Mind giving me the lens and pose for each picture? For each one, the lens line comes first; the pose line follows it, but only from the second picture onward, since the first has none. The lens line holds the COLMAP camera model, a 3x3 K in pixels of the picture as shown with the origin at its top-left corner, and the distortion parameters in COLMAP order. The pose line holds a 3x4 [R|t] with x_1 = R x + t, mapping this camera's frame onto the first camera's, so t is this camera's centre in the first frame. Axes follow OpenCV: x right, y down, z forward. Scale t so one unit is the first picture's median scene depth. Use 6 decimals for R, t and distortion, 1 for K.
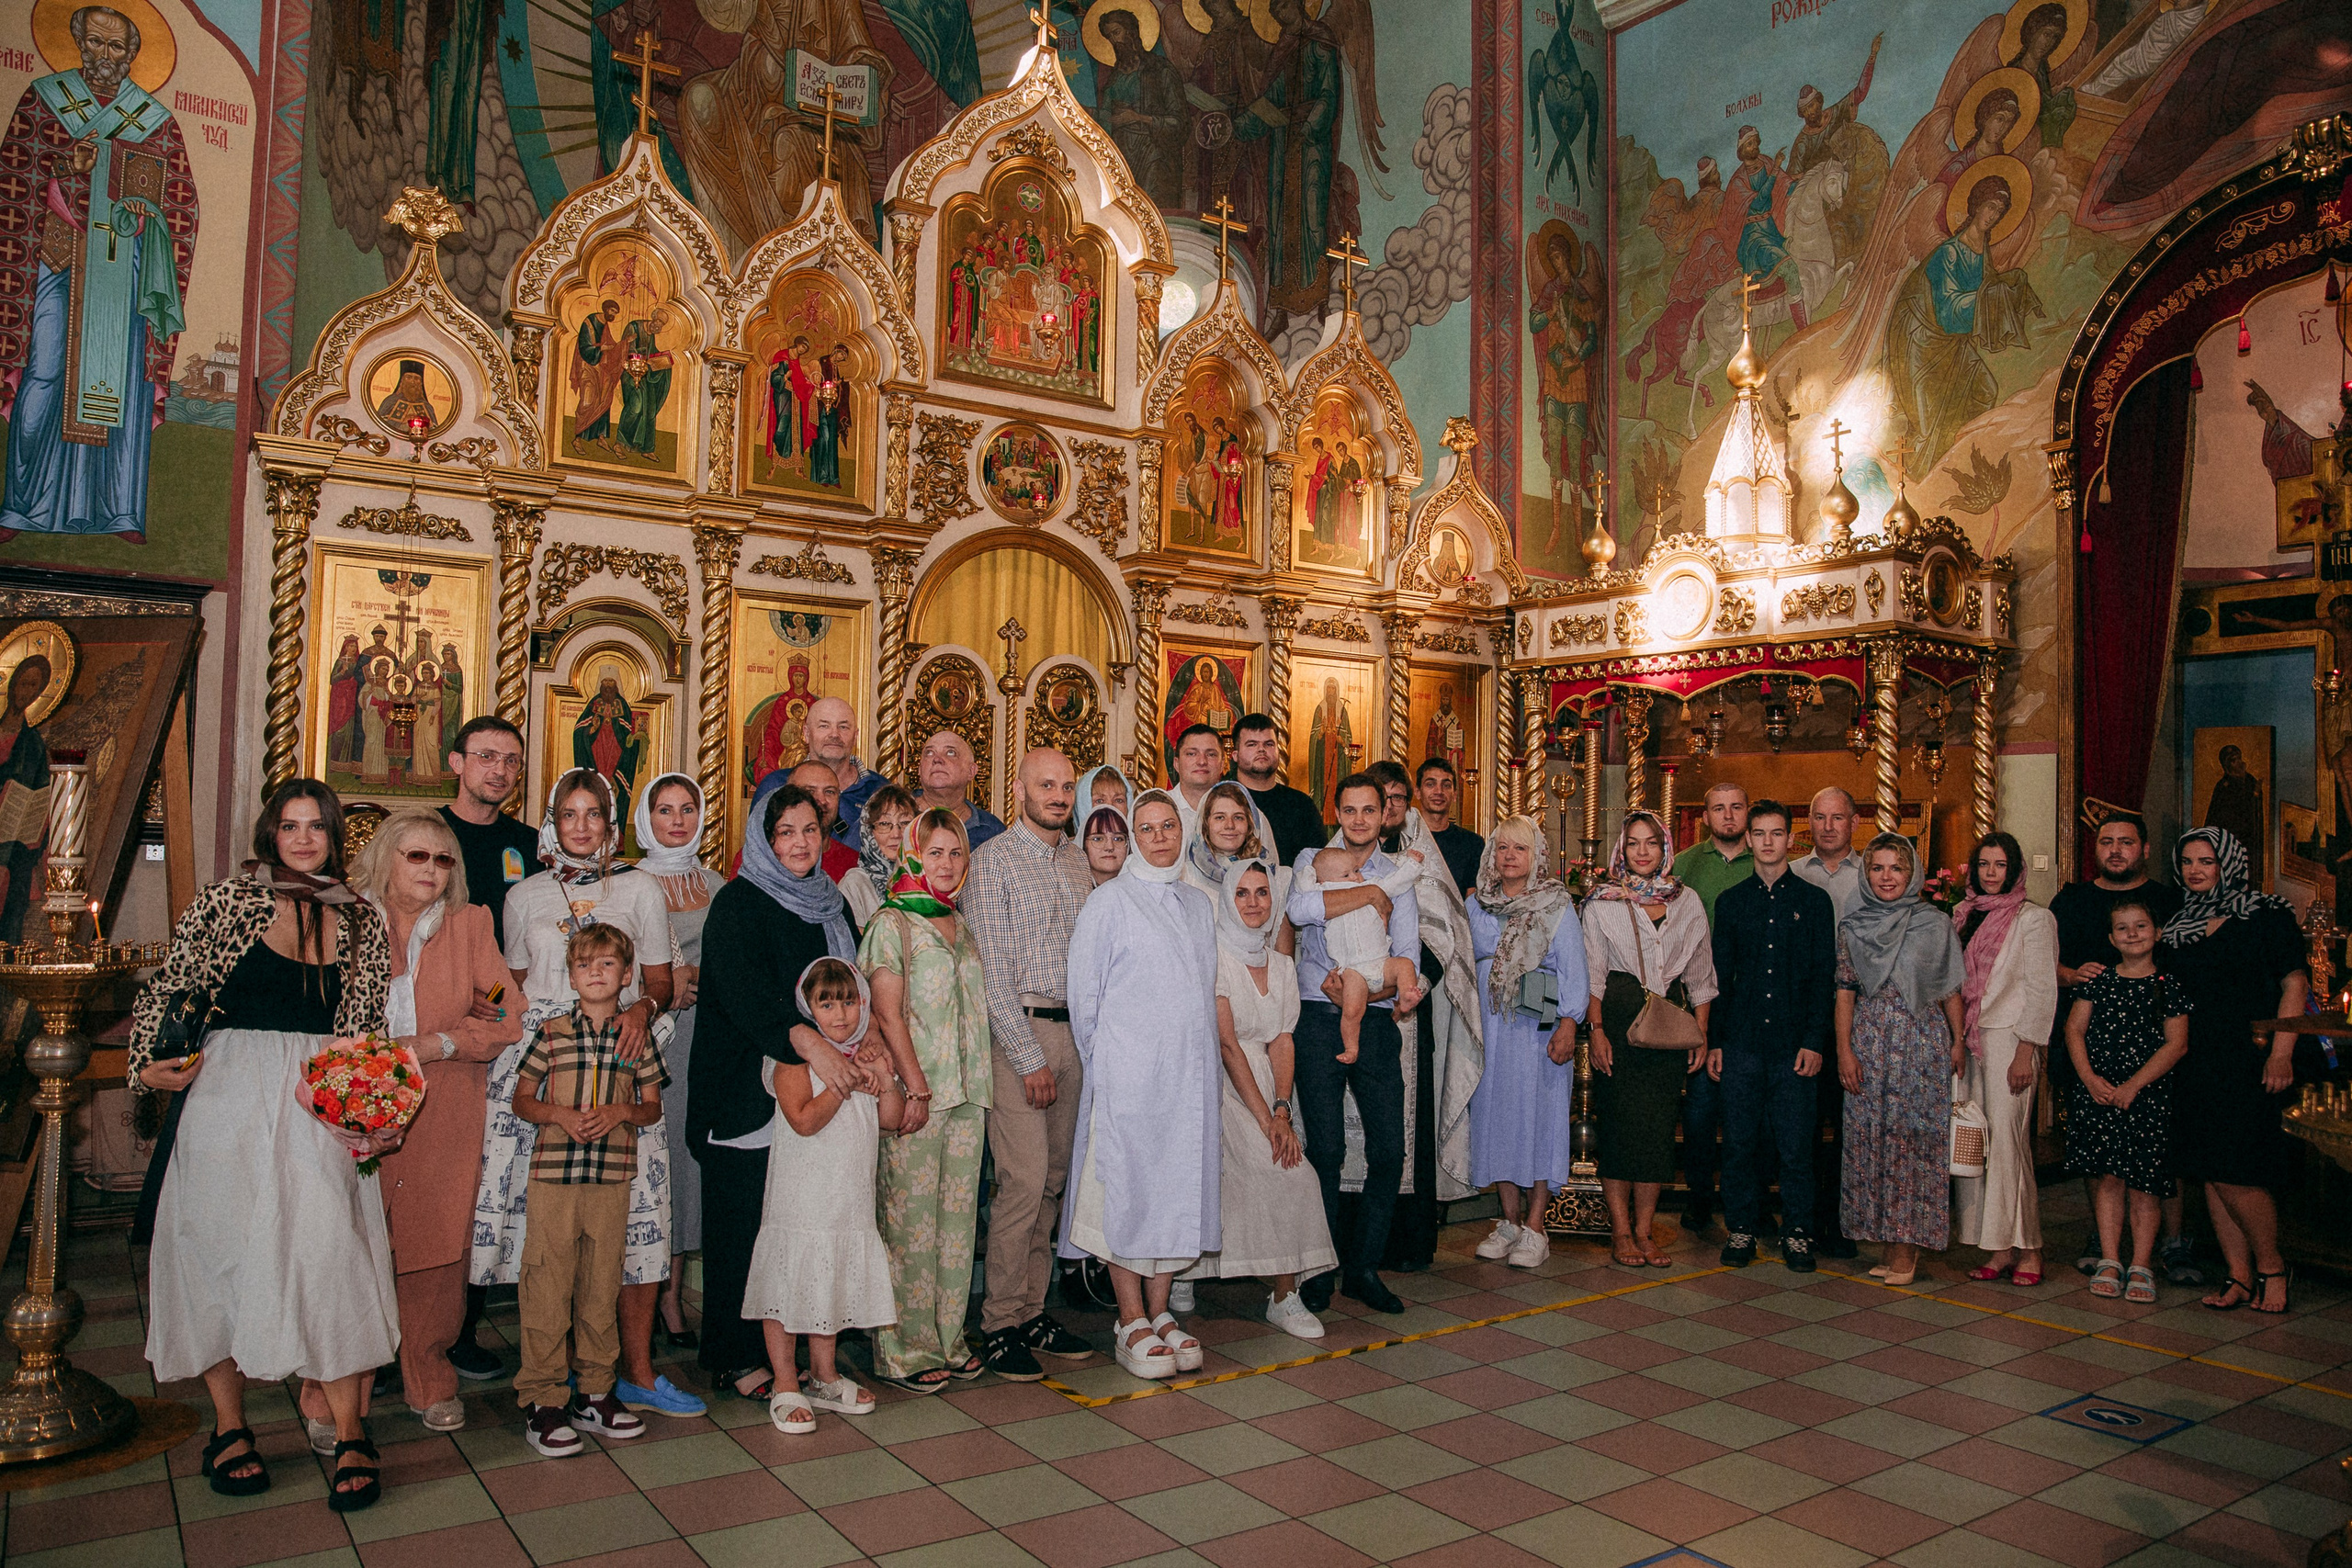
lens RADIAL K [[1683.6, 0, 1228.9], [0, 1683.6, 755.6], [0, 0, 1]] dist [-0.099584, 0.077733]
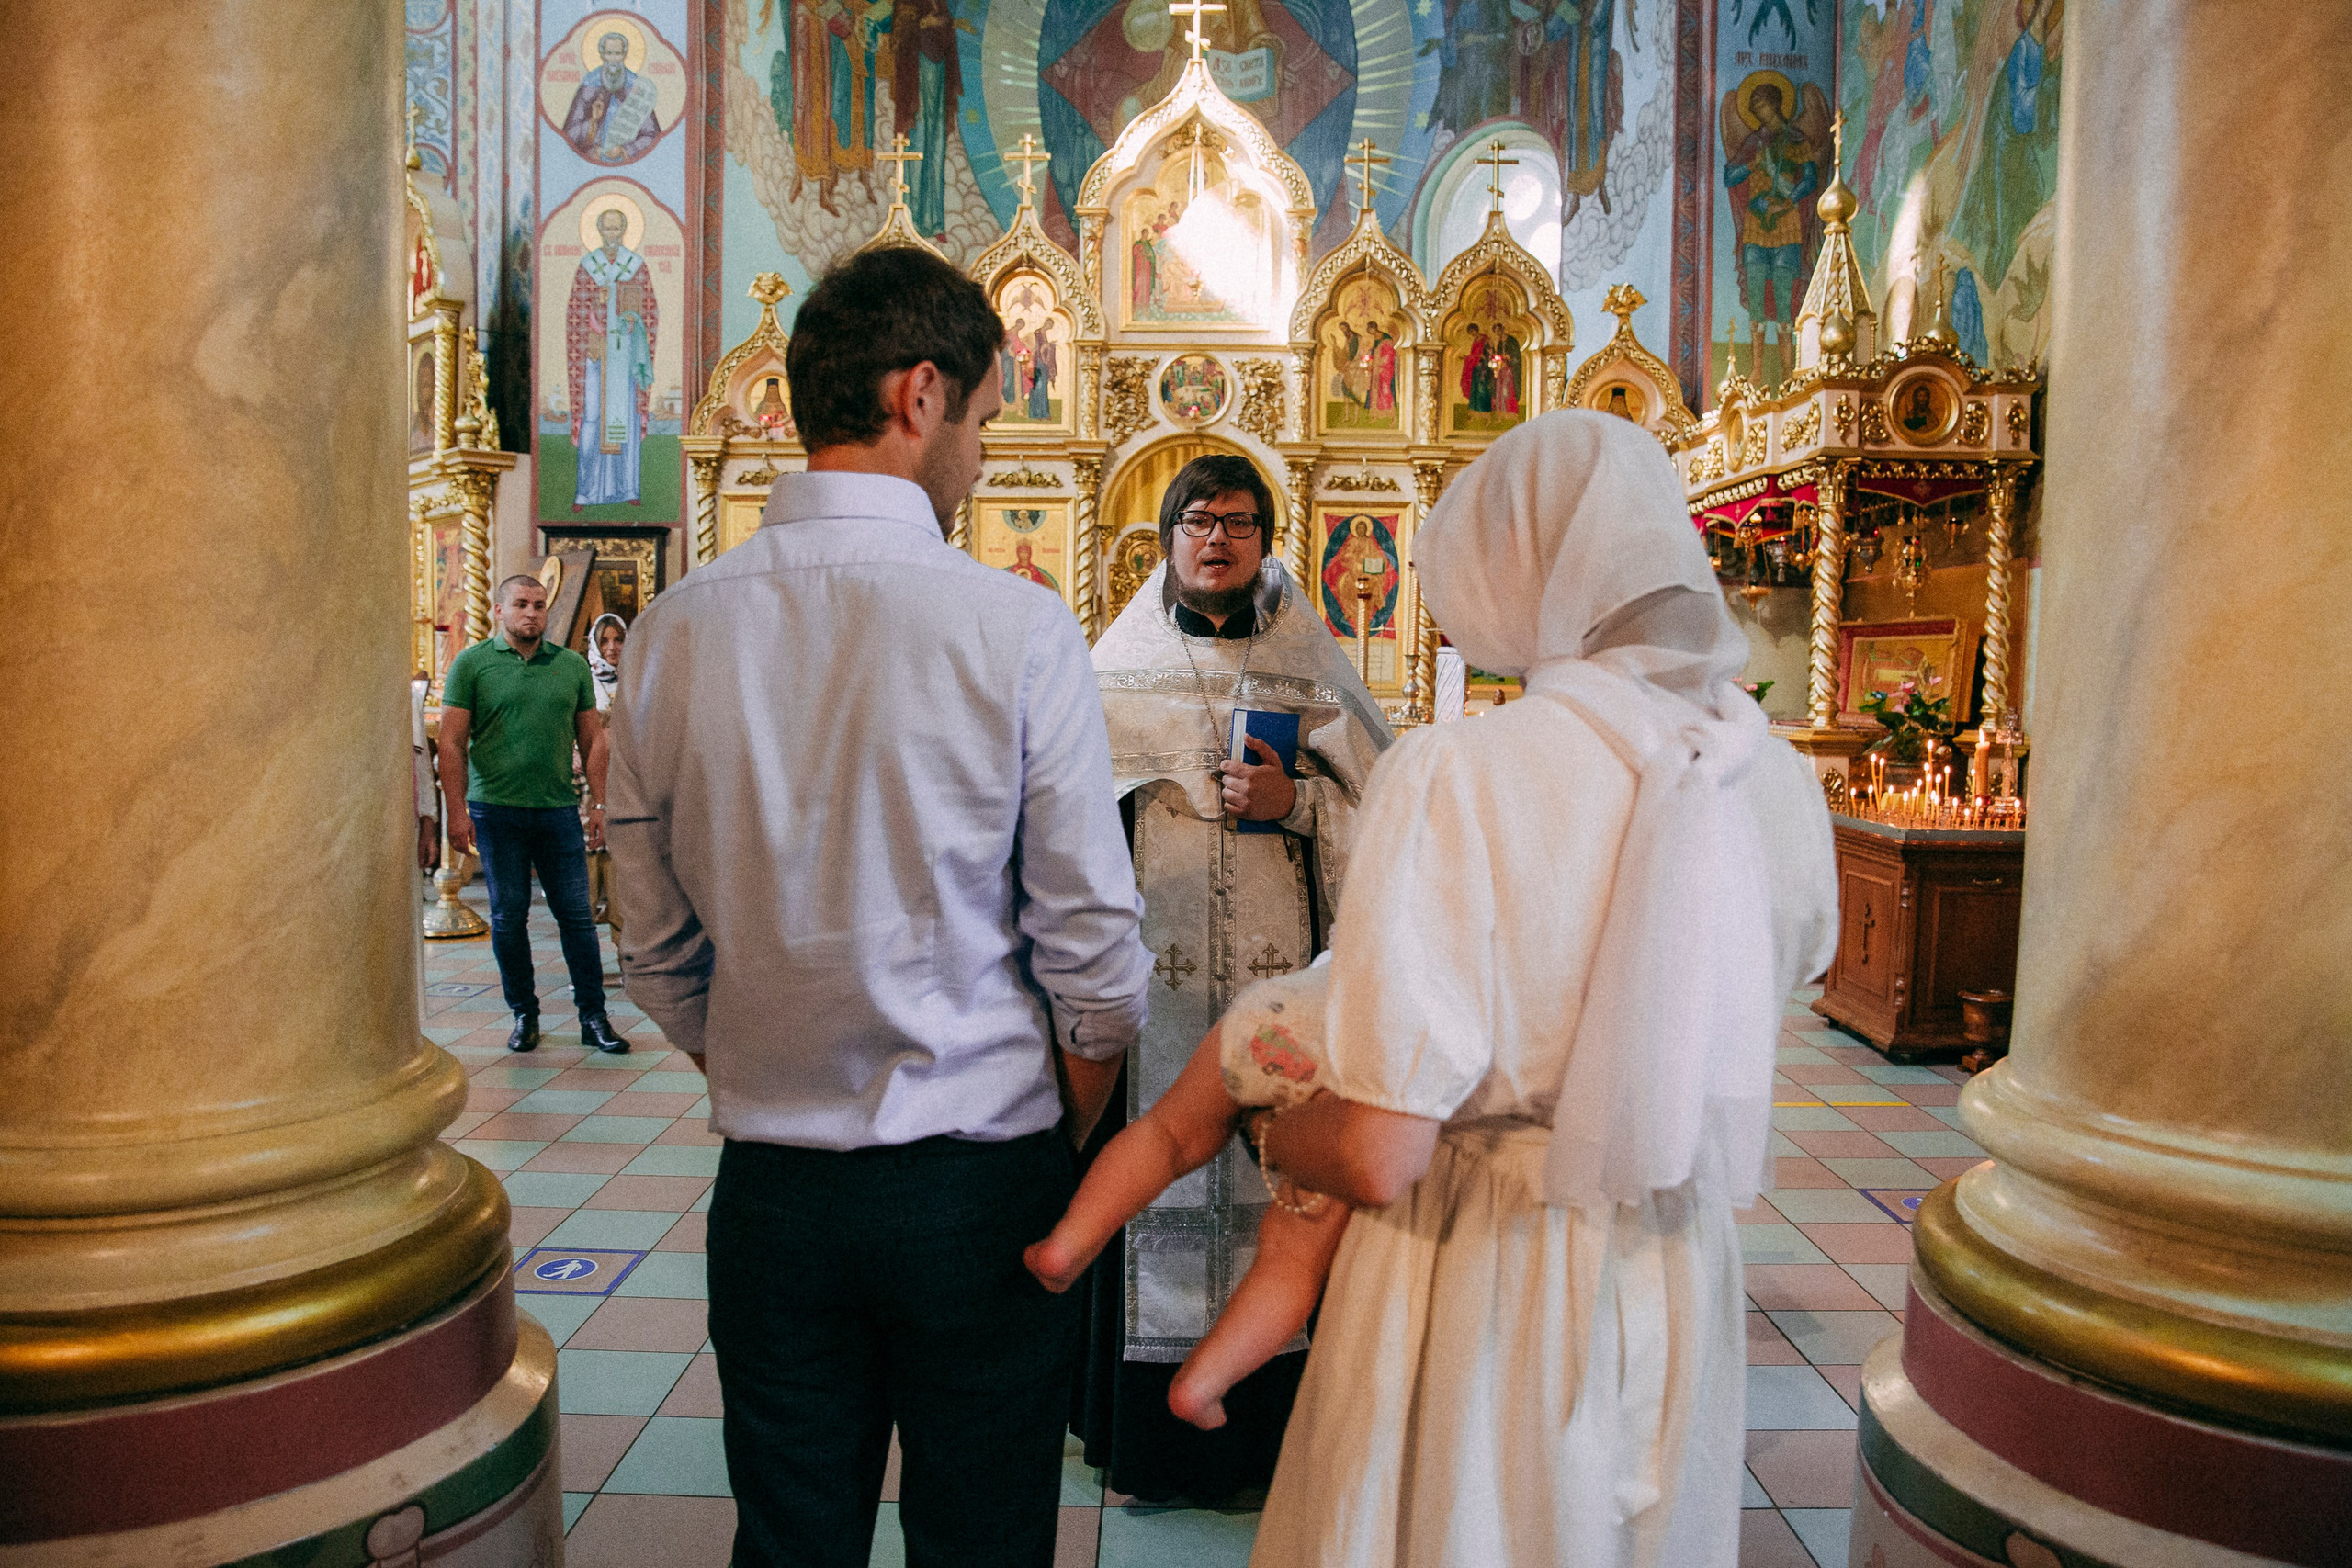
lens RADIAL K [[1683.6, 0, 1186.4], [0, 1683.6, 767.3], [0, 0, 1]] dist [-0.099584, 0.077733]
pose [[0.806432, 0.021994, -0.590917, 0.698779], [0.034882, 0.995799, 0.084667, 0.019001], [0.590297, -0.088890, 0.802277, -0.112837]]
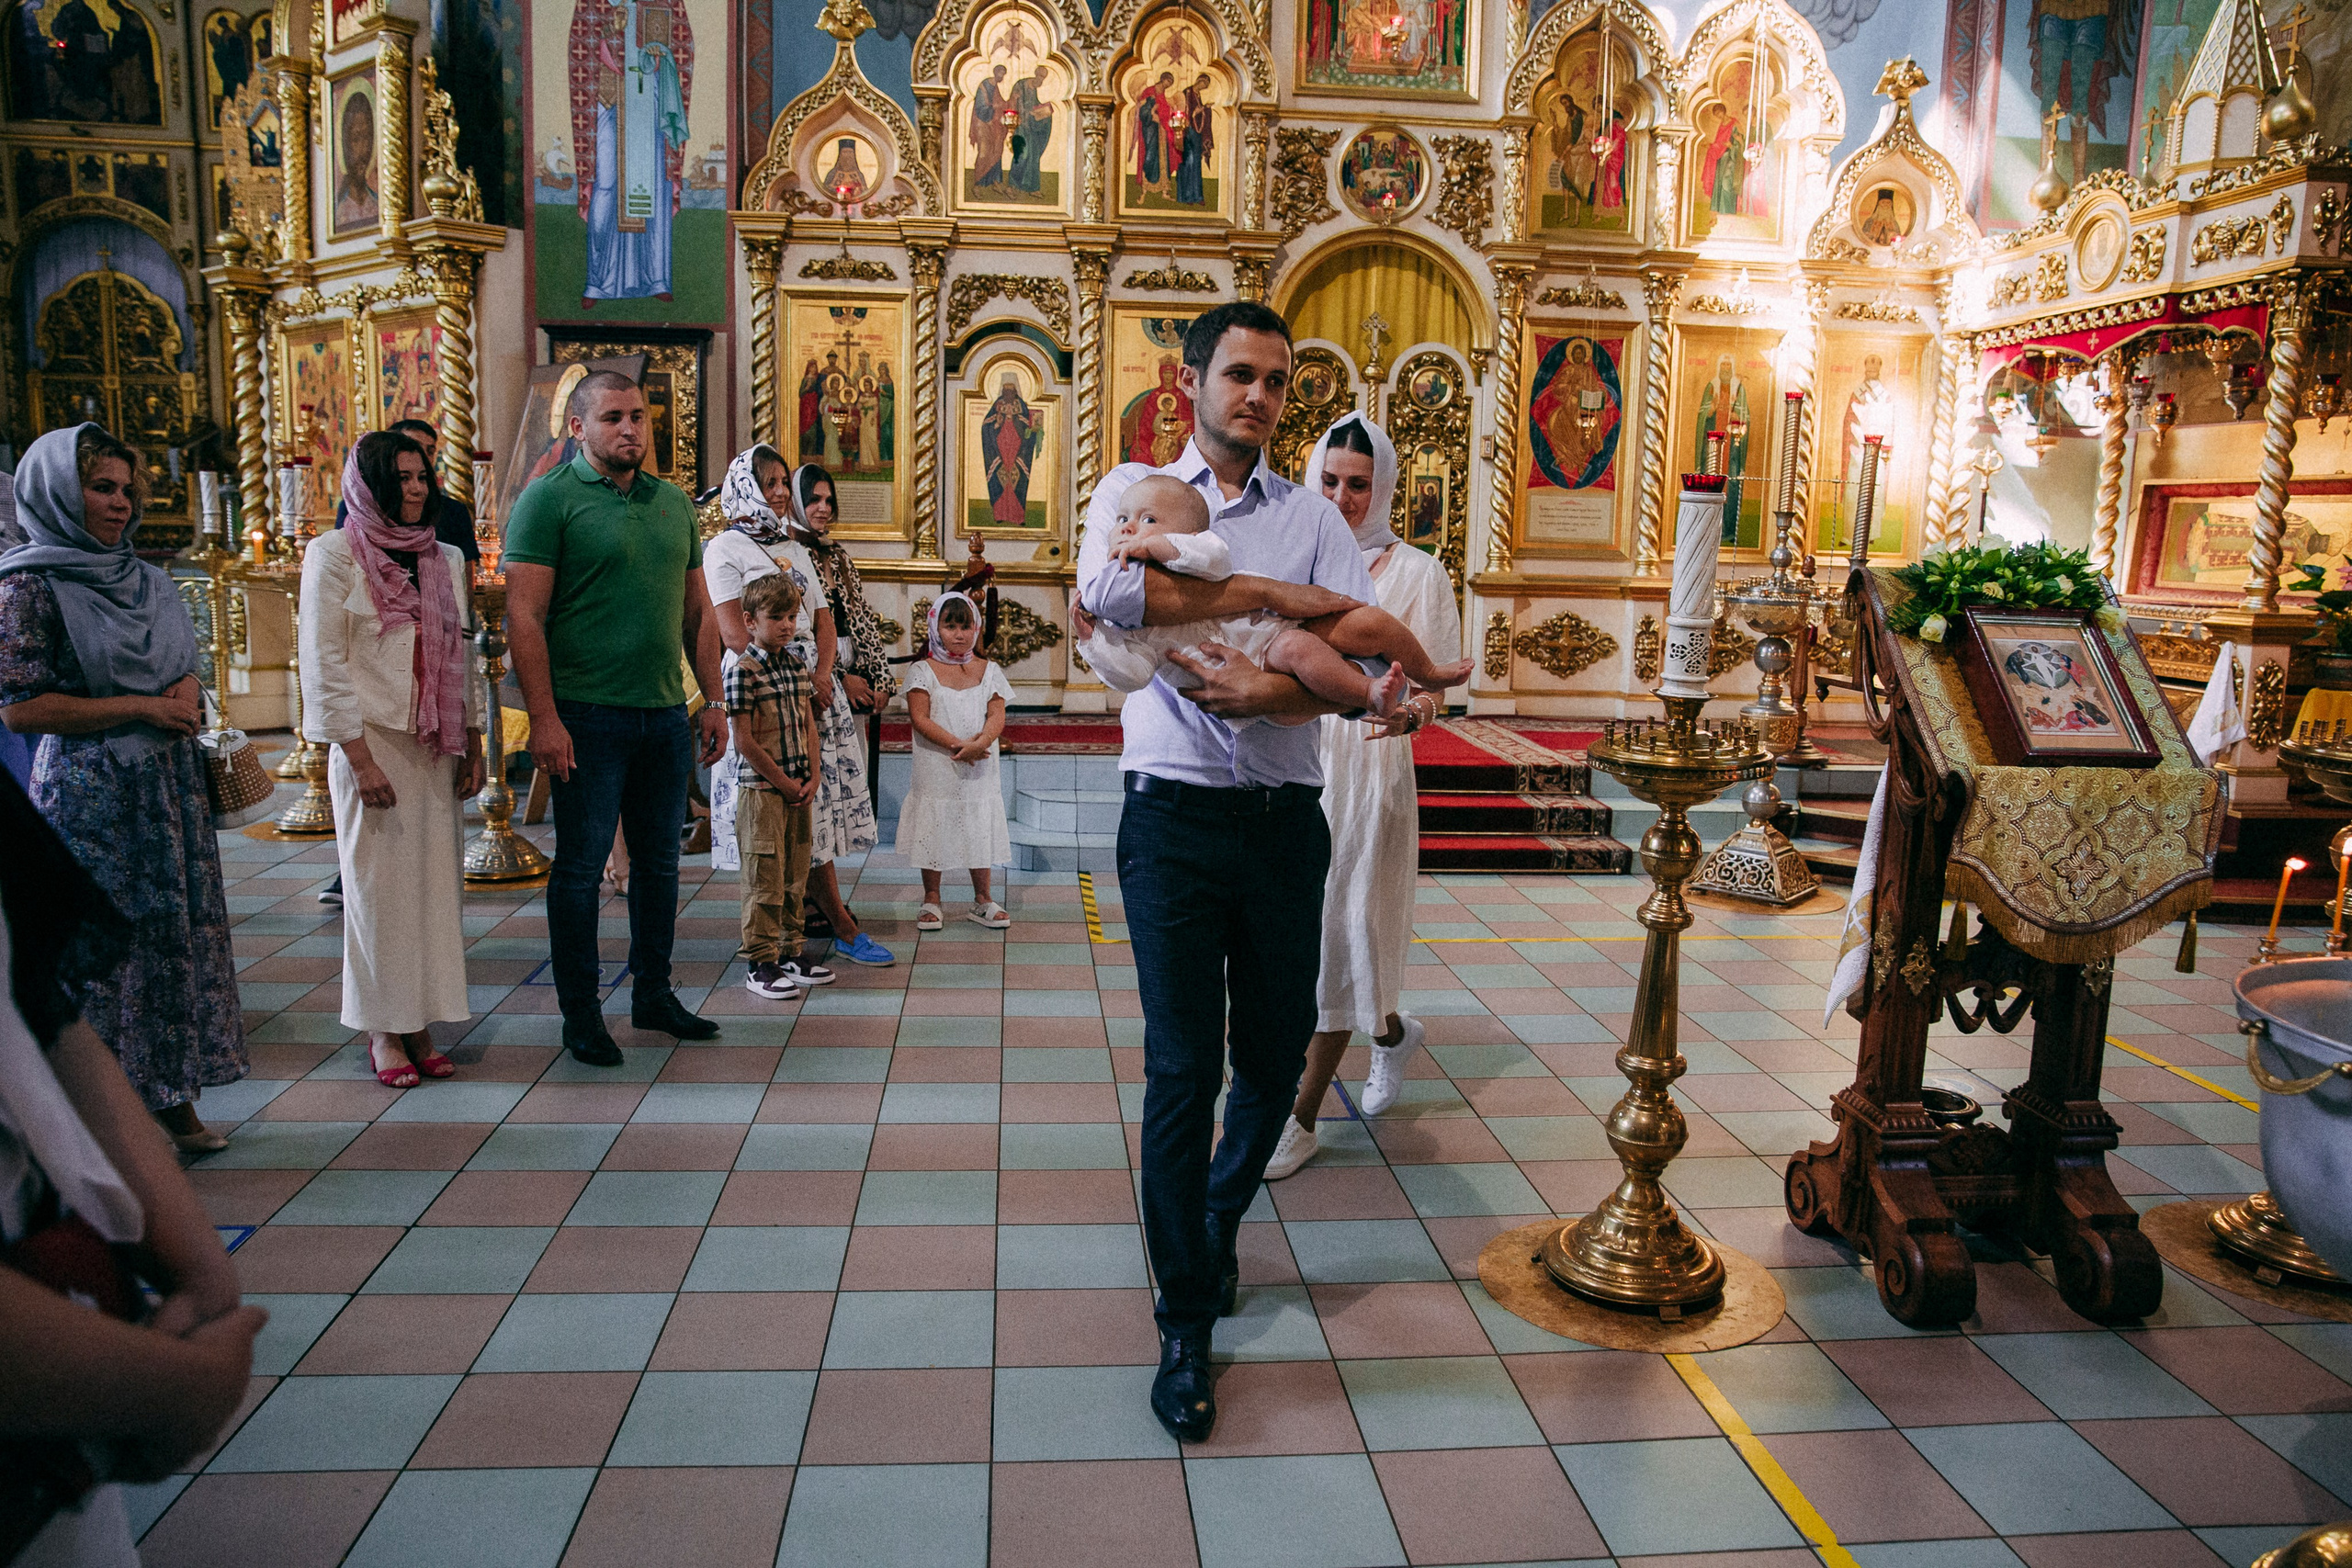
lens RADIAL K [[1740.4, 0, 1175.2], [0, 1740.4, 776.3], [0, 0, 1]] dist [-0.090930, 0.084951]
pose [[0.861528, 0.071262, -0.502684, 0.359509], [0.020473, 0.984419, 0.174641, 0.017173], [0.507297, -0.160750, 0.846646, -0.069170]]
